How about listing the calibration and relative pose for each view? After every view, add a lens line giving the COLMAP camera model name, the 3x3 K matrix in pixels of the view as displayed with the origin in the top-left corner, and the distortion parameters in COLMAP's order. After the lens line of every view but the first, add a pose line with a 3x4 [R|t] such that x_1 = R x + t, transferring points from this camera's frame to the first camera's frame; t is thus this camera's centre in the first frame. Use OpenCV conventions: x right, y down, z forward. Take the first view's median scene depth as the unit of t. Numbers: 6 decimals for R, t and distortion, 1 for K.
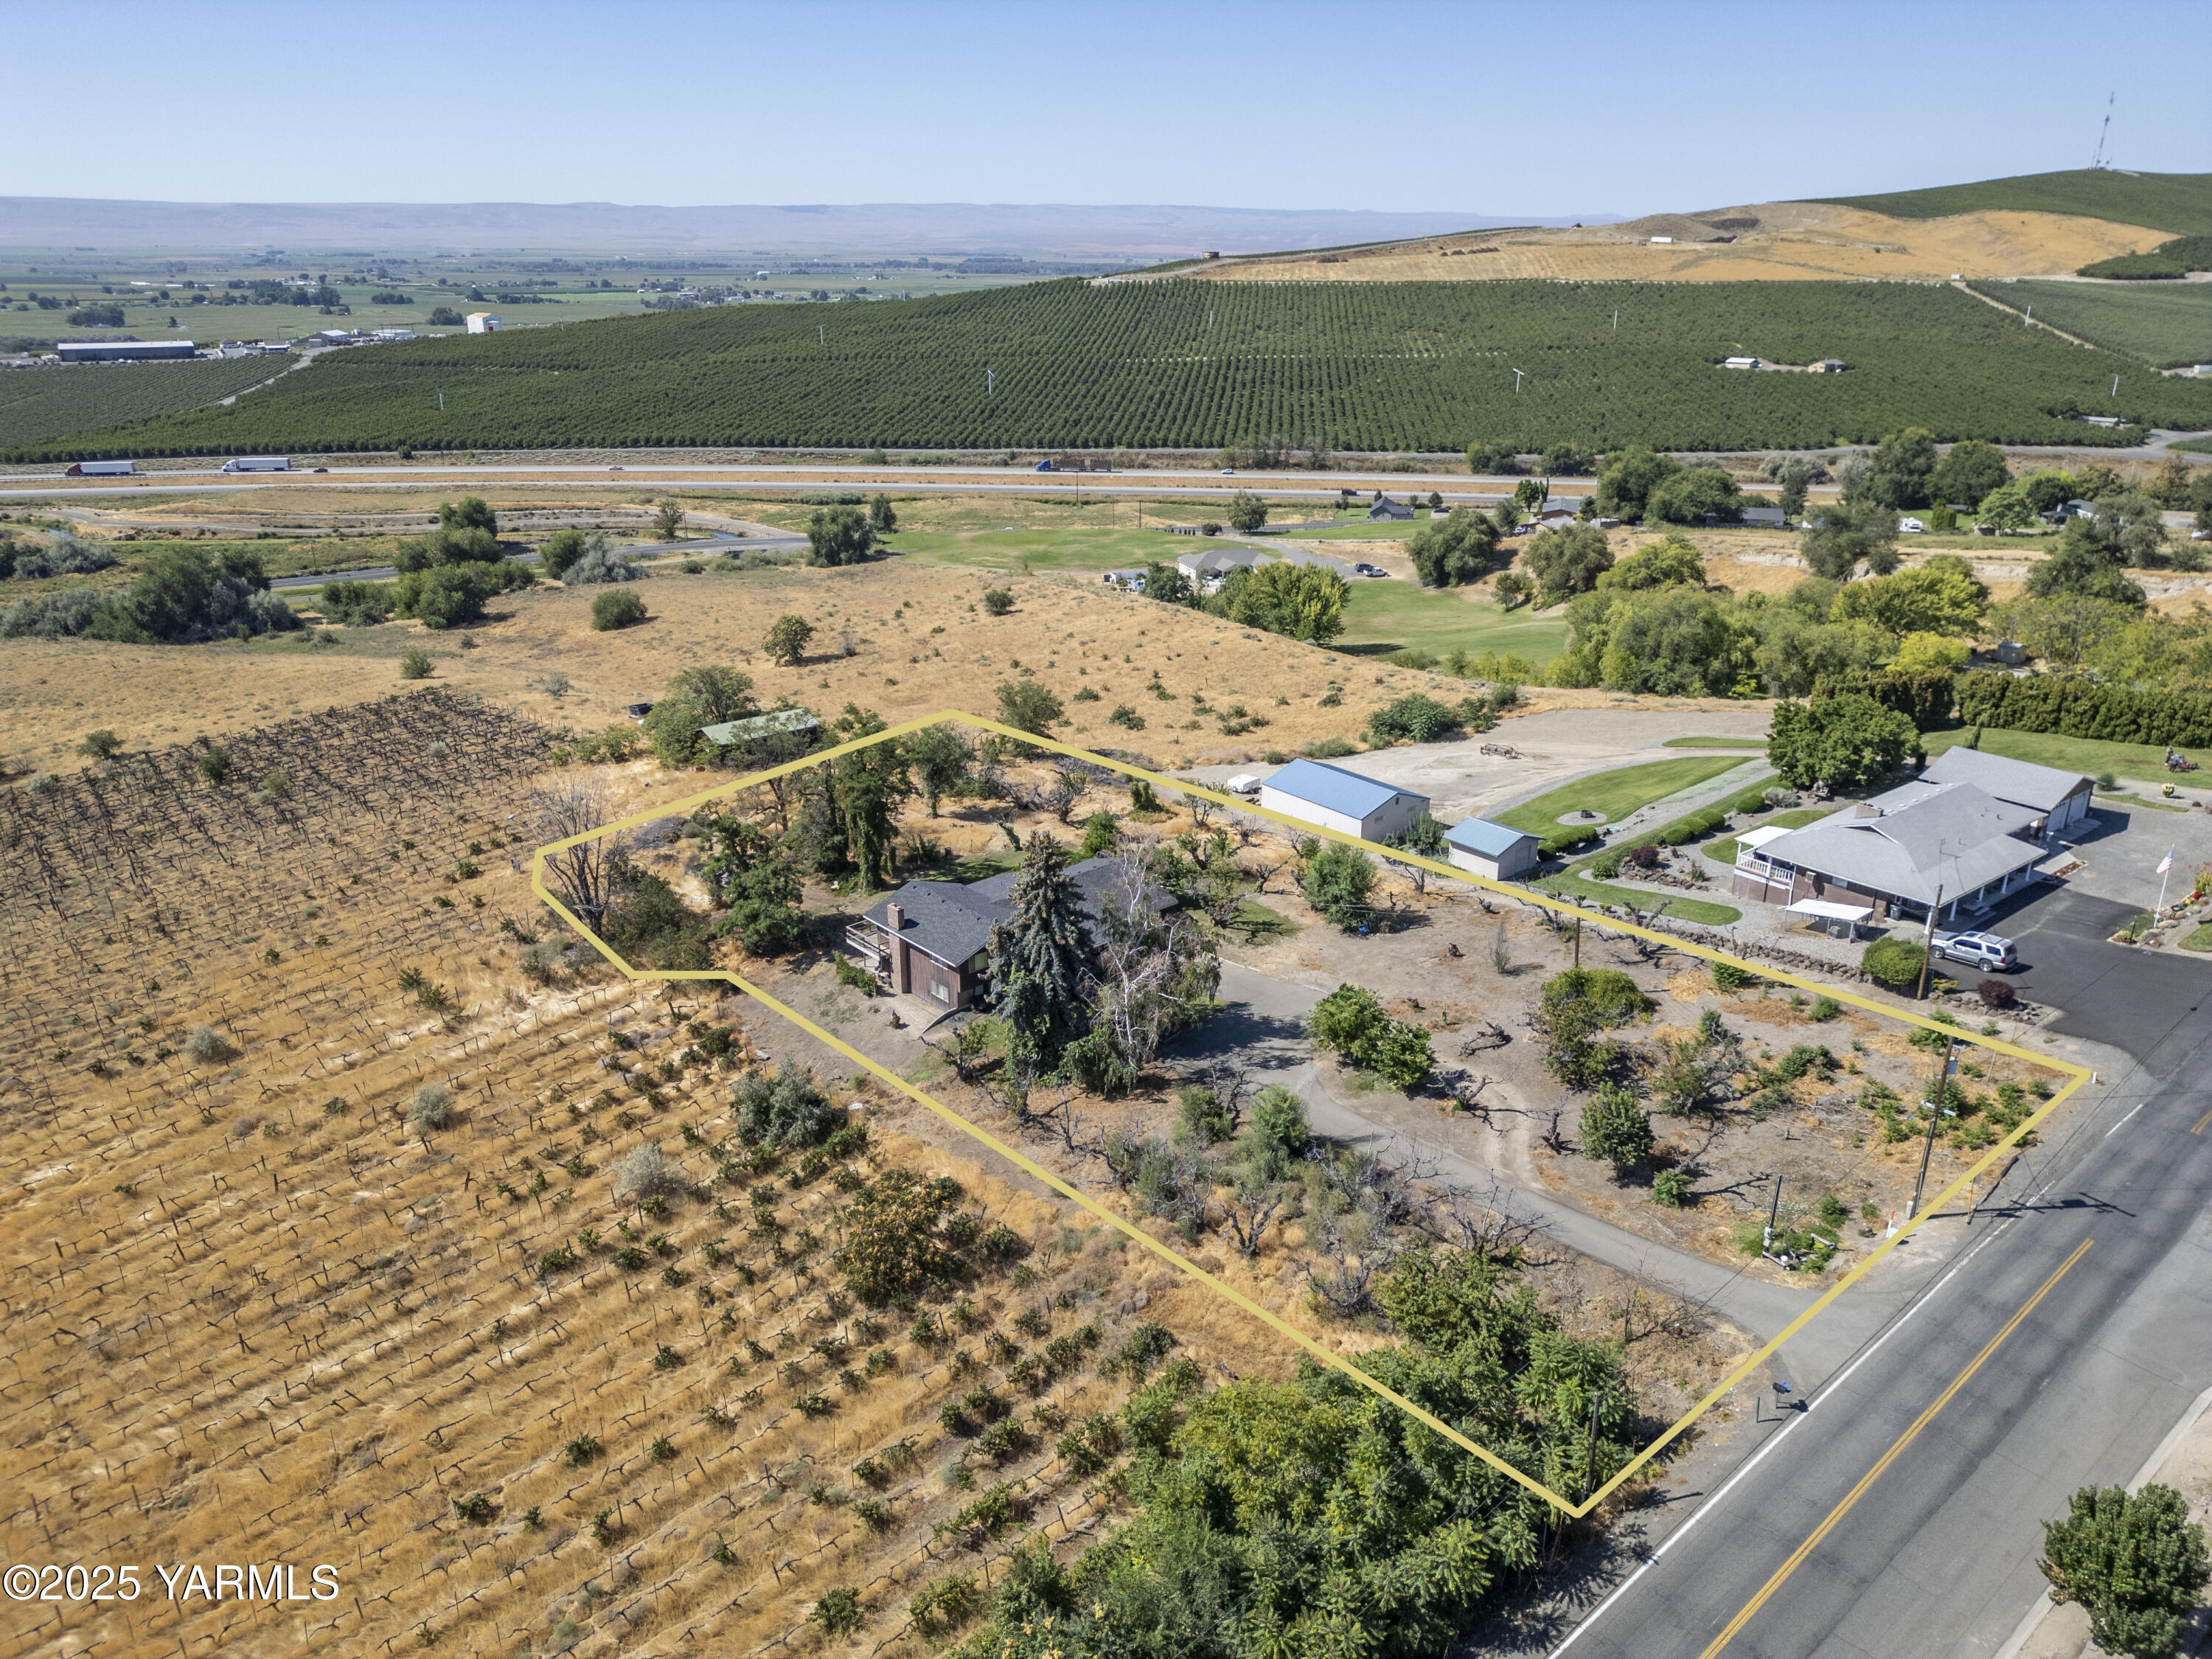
lens RADIAL K [[1544.3, 0, 1094.6], [0, 1544.3, 835.7], [0, 0, 1]] dist [0.048694, -0.051713]
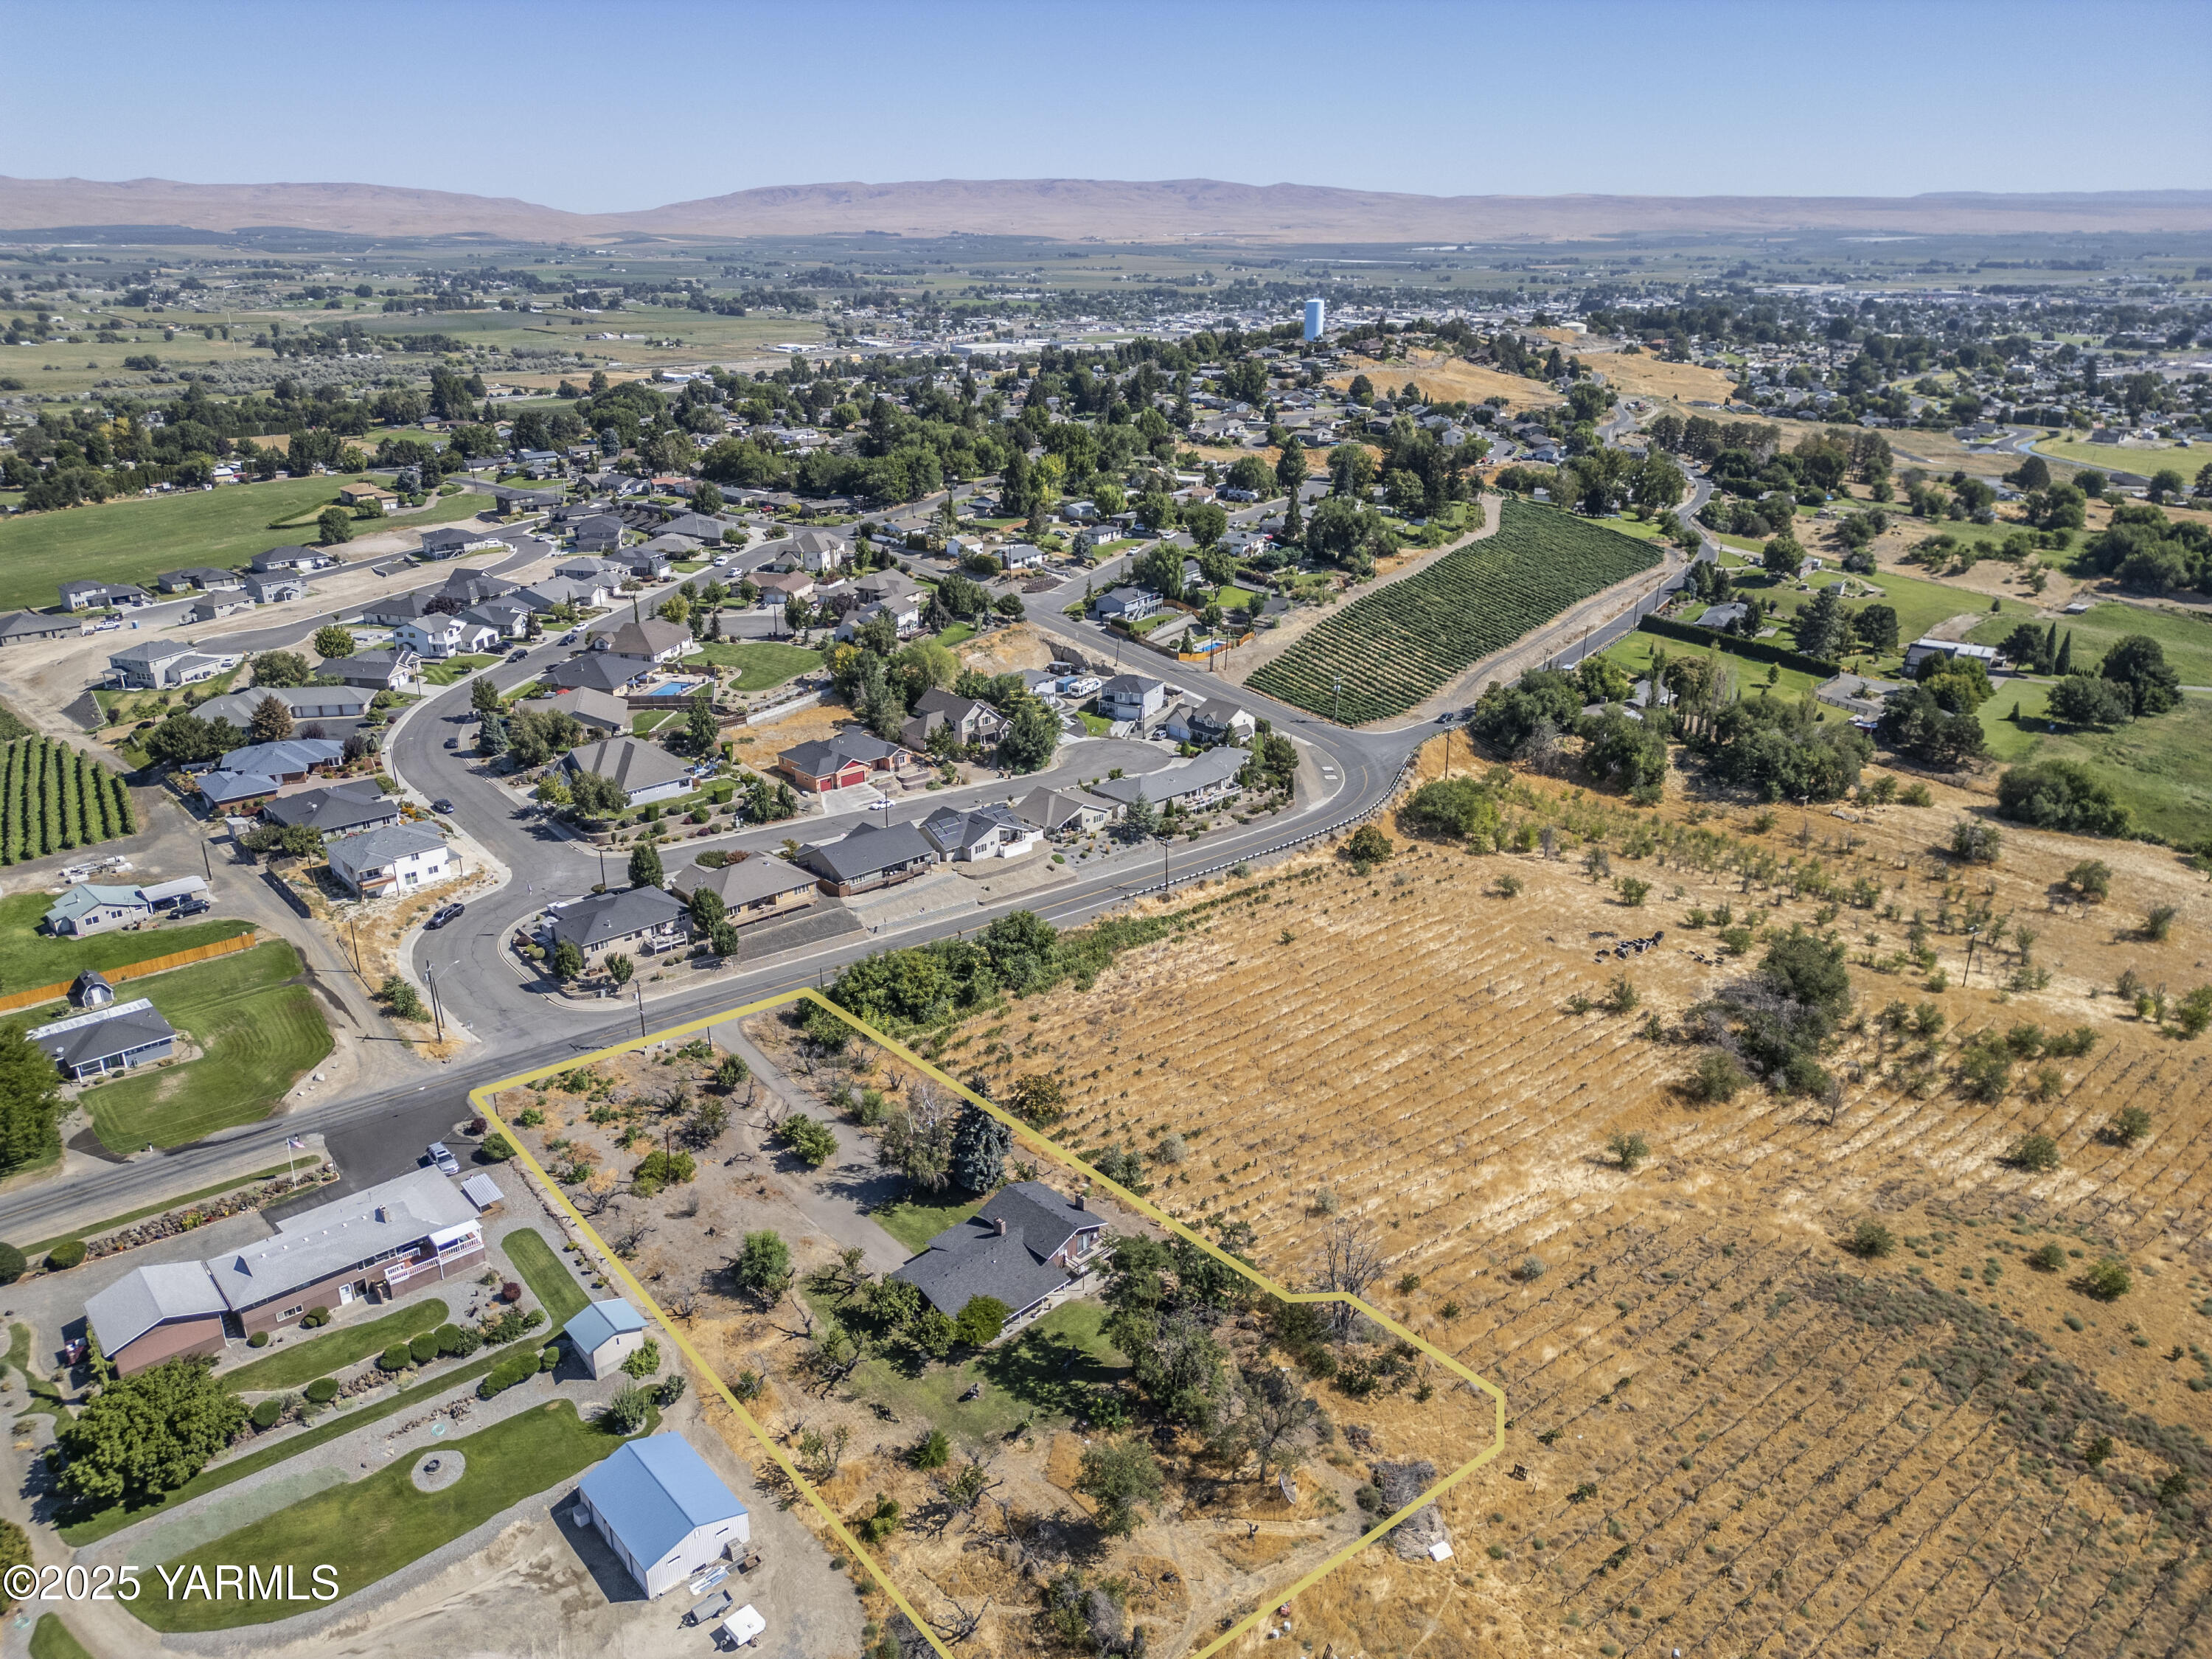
lens RADIAL K [[1539.7, 0, 1106.0], [0, 1539.7, 829.5], [0, 0, 1]] dist [0.084267, -0.099703]
pose [[-0.997600, 0.018886, -0.066619, -0.059410], [-0.029067, 0.759003, 0.650438, -1.229024], [0.062848, 0.650814, -0.756632, 1.923811]]
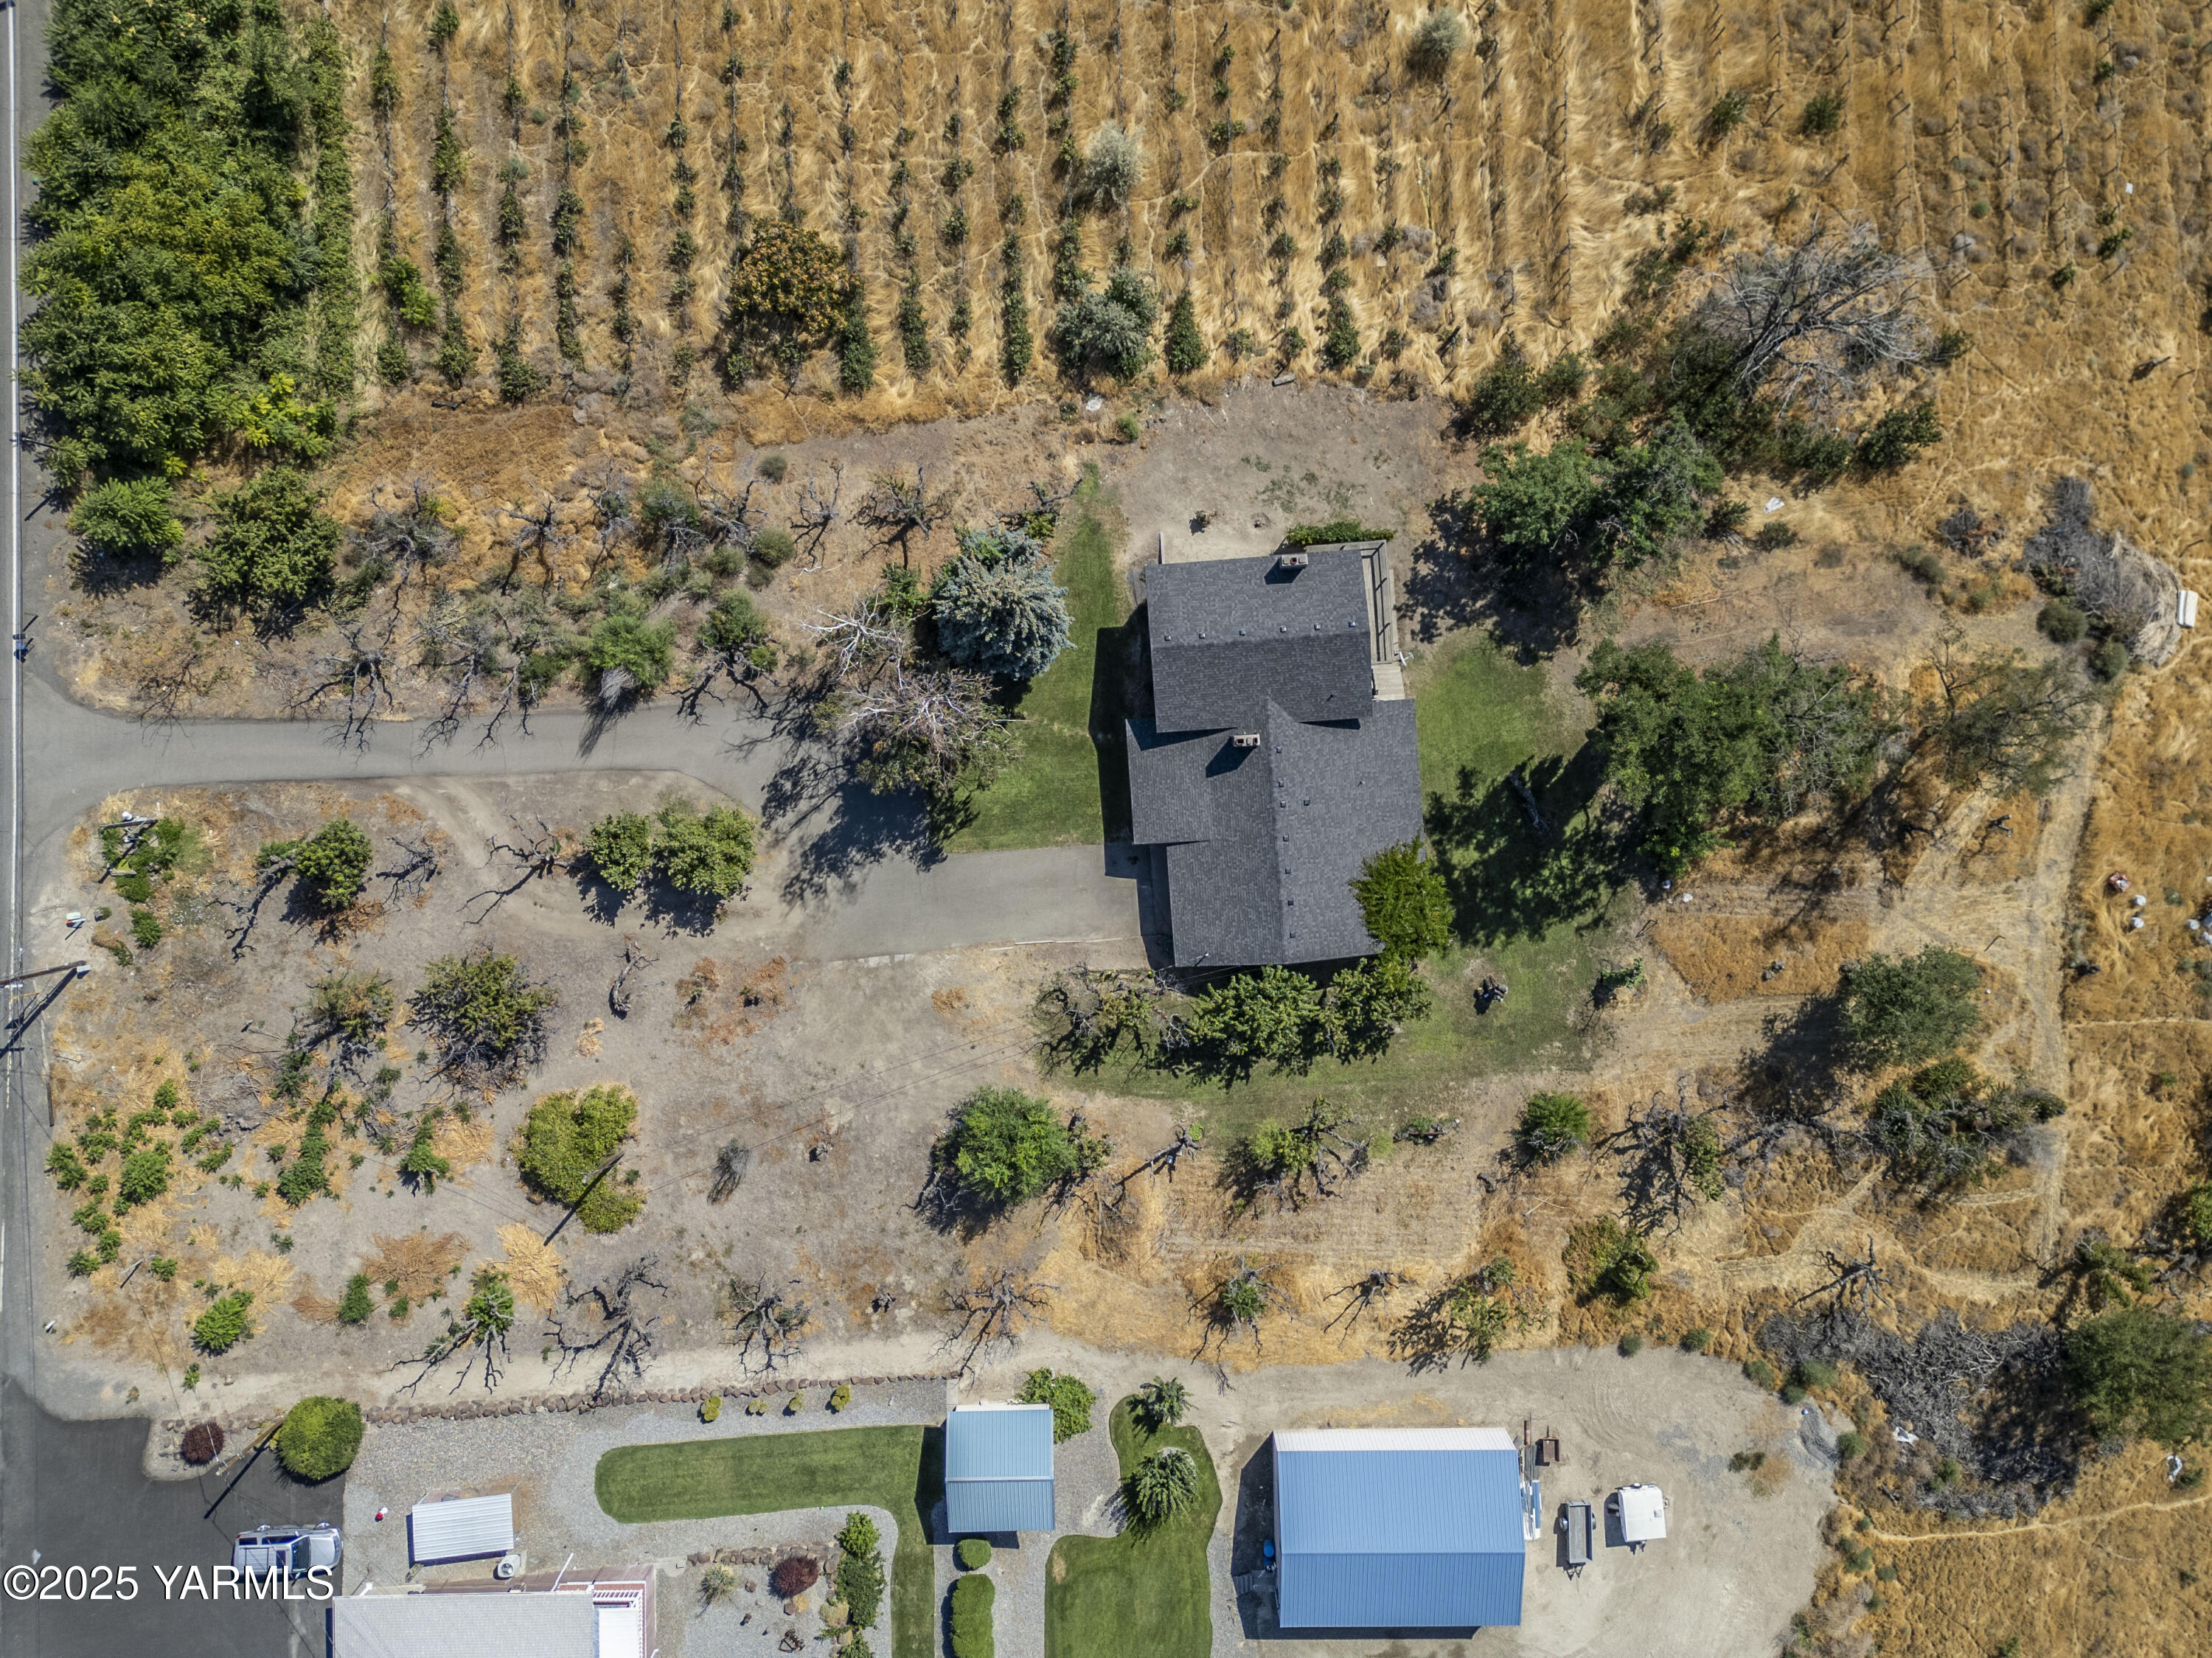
lens RADIAL K [[1539.6, 0, 1106.0], [0, 1539.6, 829.0], [0, 0, 1]] dist [0.084267, -0.099703]
pose [[-0.601692, 0.798687, 0.008162, 0.019658], [-0.276800, -0.218092, 0.935851, -0.627549], [0.749232, 0.560835, 0.352300, 0.751882]]
